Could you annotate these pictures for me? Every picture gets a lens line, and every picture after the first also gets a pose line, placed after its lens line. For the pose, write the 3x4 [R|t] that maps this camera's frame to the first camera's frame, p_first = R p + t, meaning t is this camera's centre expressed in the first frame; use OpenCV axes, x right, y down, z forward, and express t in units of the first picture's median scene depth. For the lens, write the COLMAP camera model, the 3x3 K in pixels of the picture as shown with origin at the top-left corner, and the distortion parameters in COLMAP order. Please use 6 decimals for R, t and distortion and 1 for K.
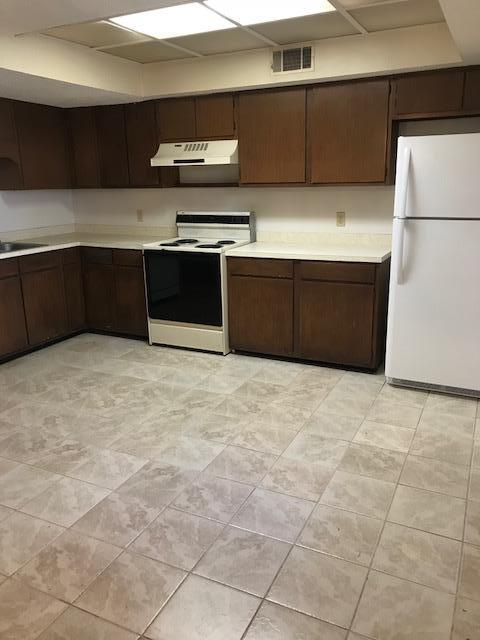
lens RADIAL K [[523.4, 0, 244.5], [0, 523.4, 319.7], [0, 0, 1]] dist [0.015022, -0.013500]
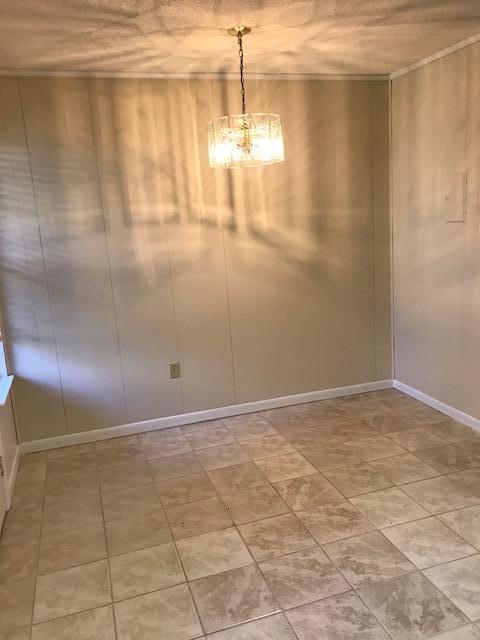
lens RADIAL K [[523.4, 0, 239.7], [0, 523.4, 320.0], [0, 0, 1]] dist [0.015022, -0.013500]
pose [[-0.727941, 0.194413, -0.657500, 0.373571], [-0.109607, 0.913629, 0.391496, -0.292568], [0.676822, 0.357052, -0.643759, 0.994120]]
